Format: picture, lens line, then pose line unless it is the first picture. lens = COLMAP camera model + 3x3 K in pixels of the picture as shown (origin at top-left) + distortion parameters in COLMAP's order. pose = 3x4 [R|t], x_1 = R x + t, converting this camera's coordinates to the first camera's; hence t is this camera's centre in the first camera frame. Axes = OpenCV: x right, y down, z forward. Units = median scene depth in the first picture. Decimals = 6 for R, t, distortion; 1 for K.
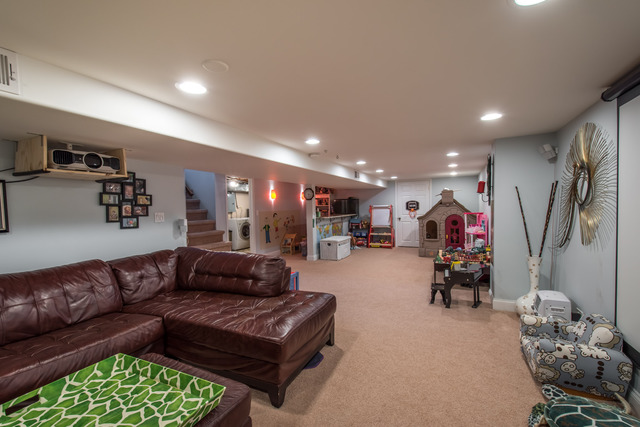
lens RADIAL K [[281.9, 0, 323.9], [0, 281.9, 212.6], [0, 0, 1]] dist [0.011854, -0.002797]
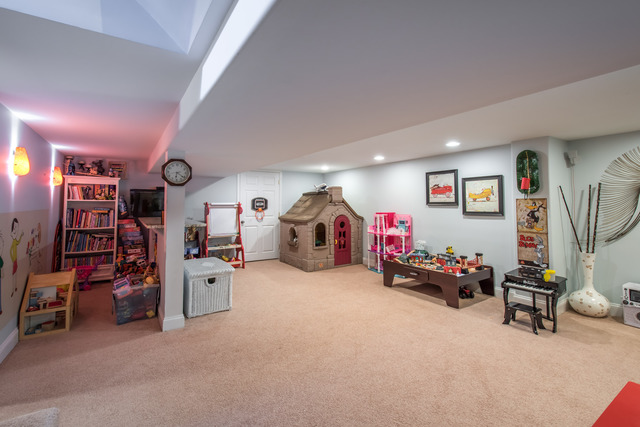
lens RADIAL K [[281.9, 0, 322.1], [0, 281.9, 209.6], [0, 0, 1]] dist [0.011854, -0.002797]
pose [[0.504784, 0.004082, 0.863236, -0.247246], [0.007845, 0.999926, -0.009315, -0.001889], [-0.863210, 0.011474, 0.504715, 0.491395]]
